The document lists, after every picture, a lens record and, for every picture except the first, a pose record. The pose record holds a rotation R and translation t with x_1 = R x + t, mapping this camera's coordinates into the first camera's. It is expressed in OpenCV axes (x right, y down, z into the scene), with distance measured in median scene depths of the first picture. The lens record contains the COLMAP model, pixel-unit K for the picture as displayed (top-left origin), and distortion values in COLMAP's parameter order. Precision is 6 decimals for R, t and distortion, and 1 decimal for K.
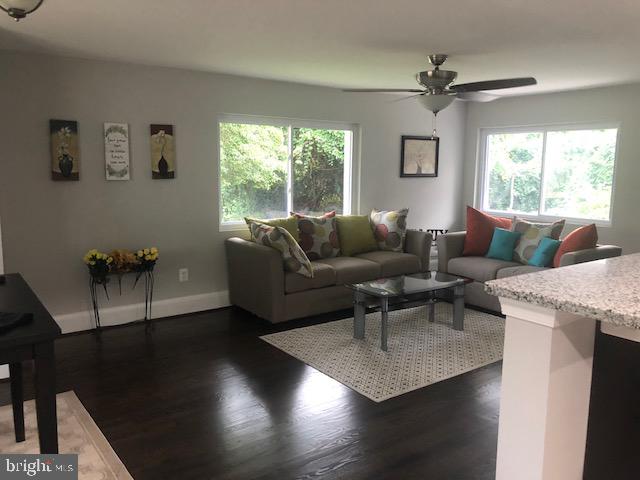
lens RADIAL K [[523.1, 0, 319.9], [0, 523.1, 220.6], [0, 0, 1]] dist [0.004056, 0.000145]
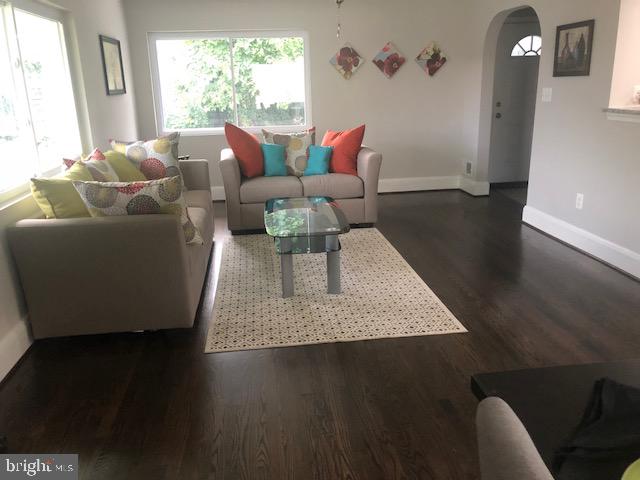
lens RADIAL K [[523.1, 0, 319.9], [0, 523.1, 220.6], [0, 0, 1]] dist [0.004056, 0.000145]
pose [[0.474814, -0.244605, 0.845411, -0.630009], [0.120306, 0.969623, 0.212976, -0.055842], [-0.871825, 0.000584, 0.489818, 0.661759]]
